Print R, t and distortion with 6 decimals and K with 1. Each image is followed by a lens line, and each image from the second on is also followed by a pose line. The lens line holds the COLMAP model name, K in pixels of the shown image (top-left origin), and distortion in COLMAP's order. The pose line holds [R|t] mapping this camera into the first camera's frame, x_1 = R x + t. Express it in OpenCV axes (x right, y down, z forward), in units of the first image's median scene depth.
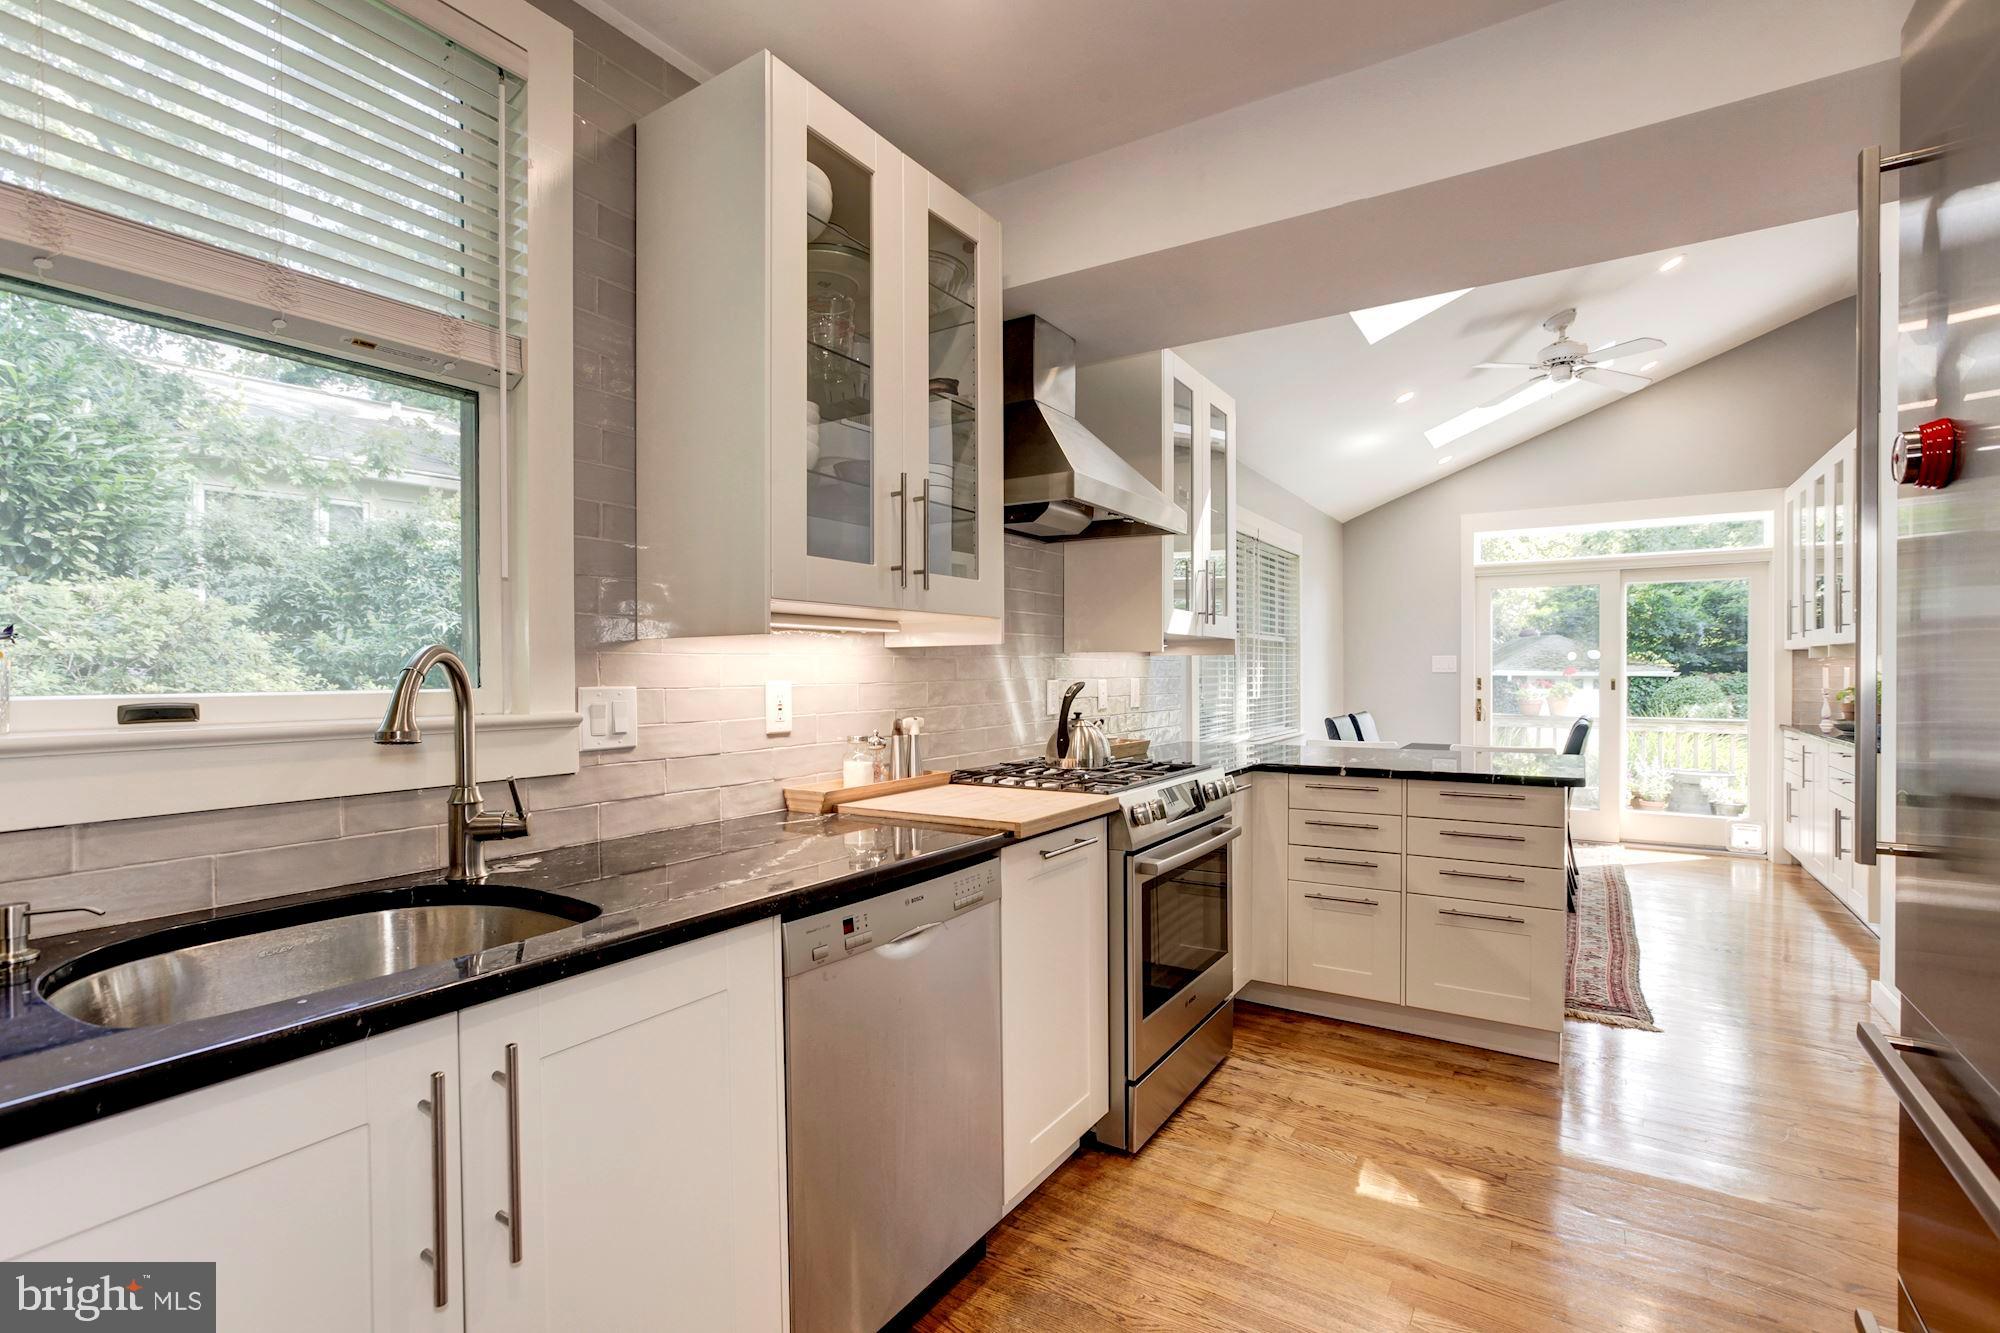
lens RADIAL K [[903.6, 0, 1028.4], [0, 903.6, 679.9], [0, 0, 1]] dist [-0.028412, 0.012388]
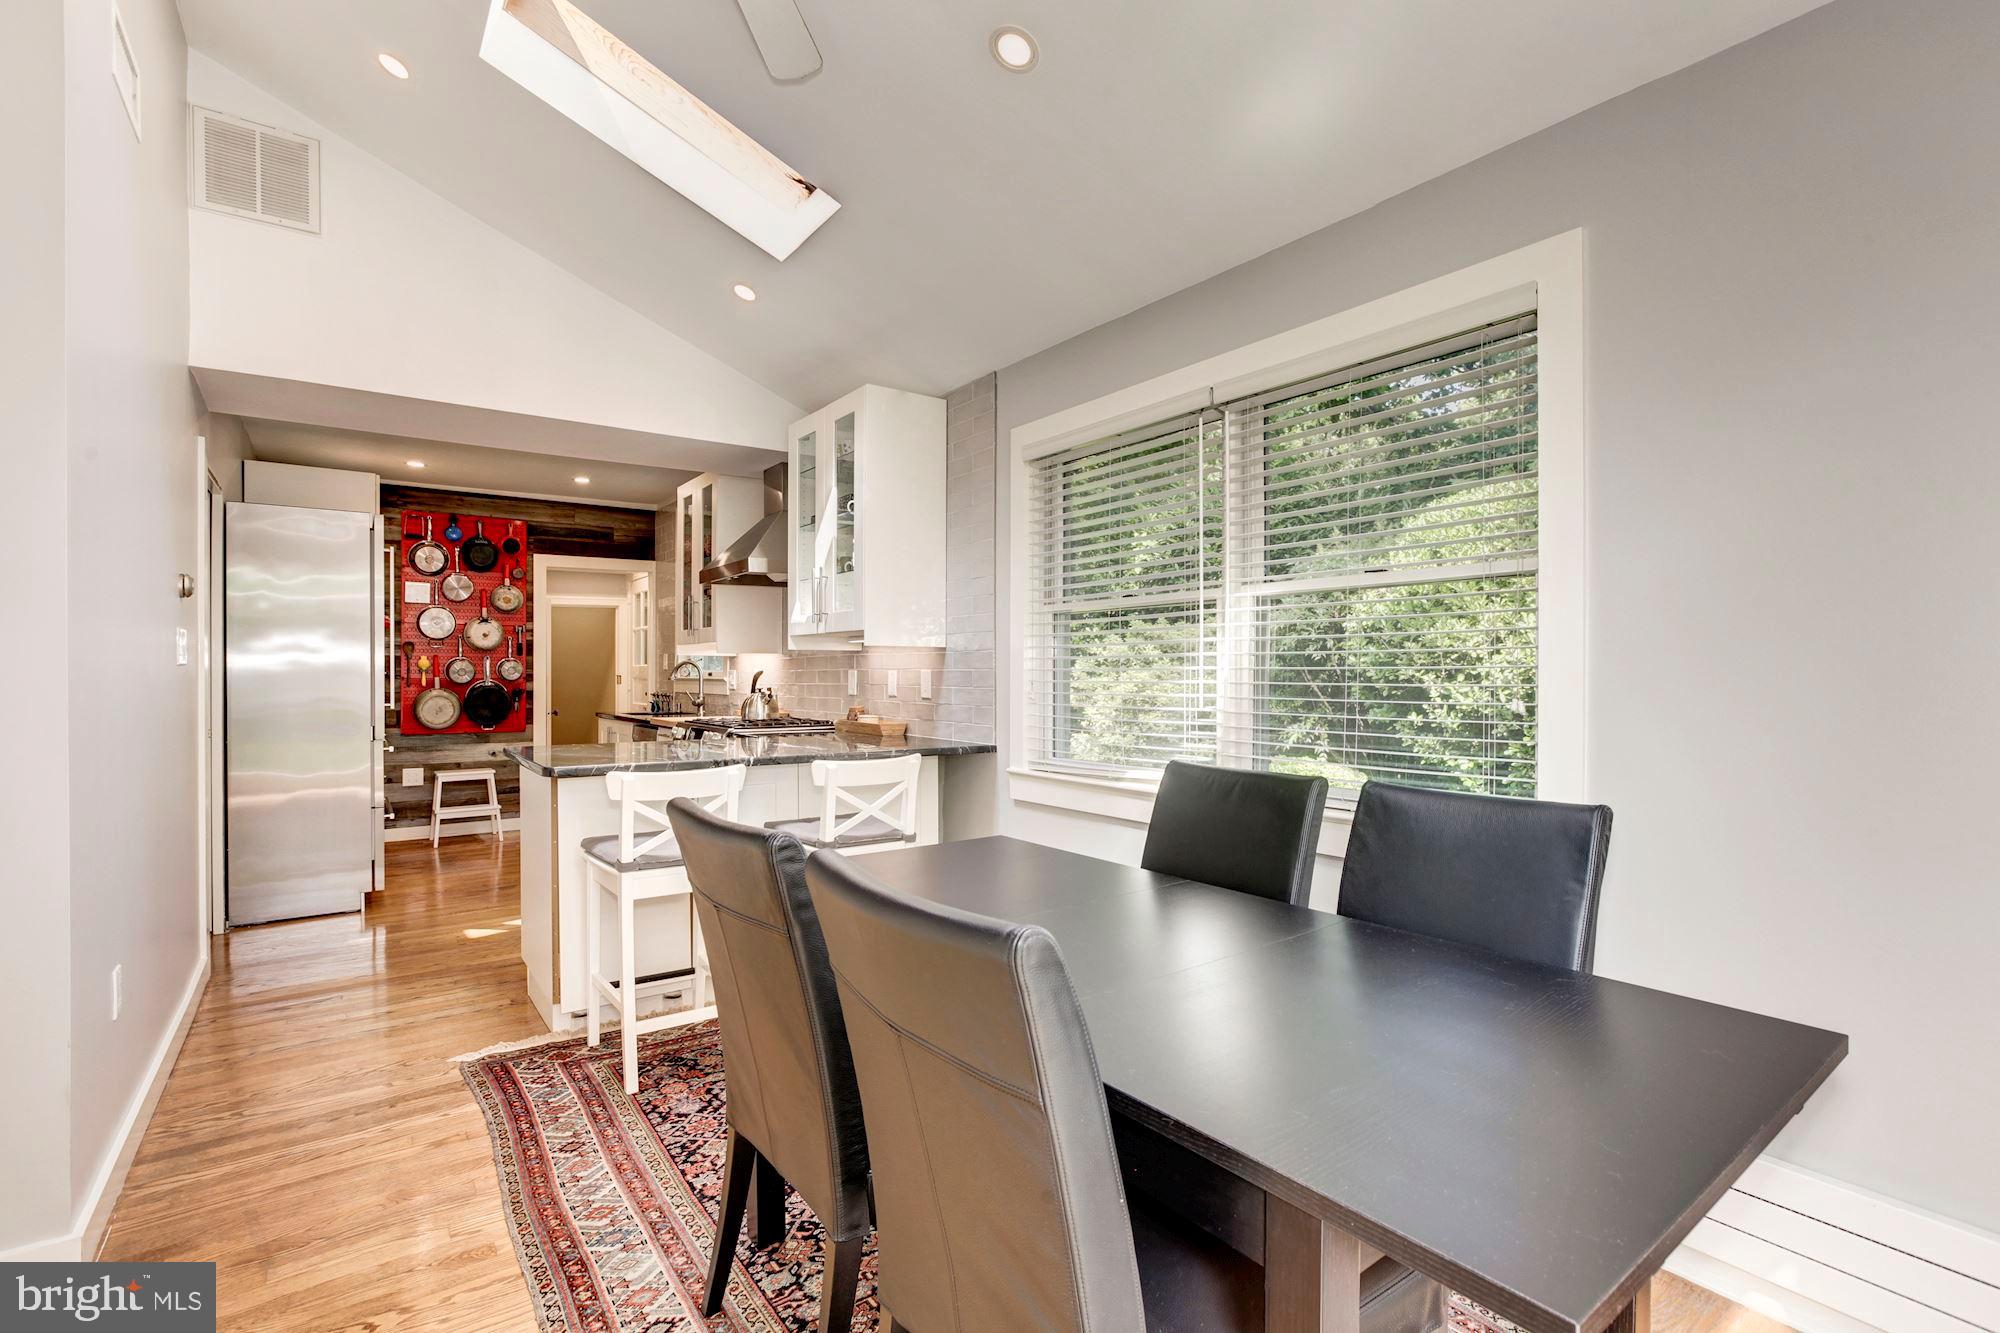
lens RADIAL K [[903.6, 0, 985.1], [0, 903.6, 678.1], [0, 0, 1]] dist [-0.028412, 0.012388]
pose [[-0.381207, 0.003259, -0.924484, 0.919295], [-0.011586, 0.999898, 0.008302, -0.001118], [0.924417, 0.013876, -0.381131, 1.265136]]
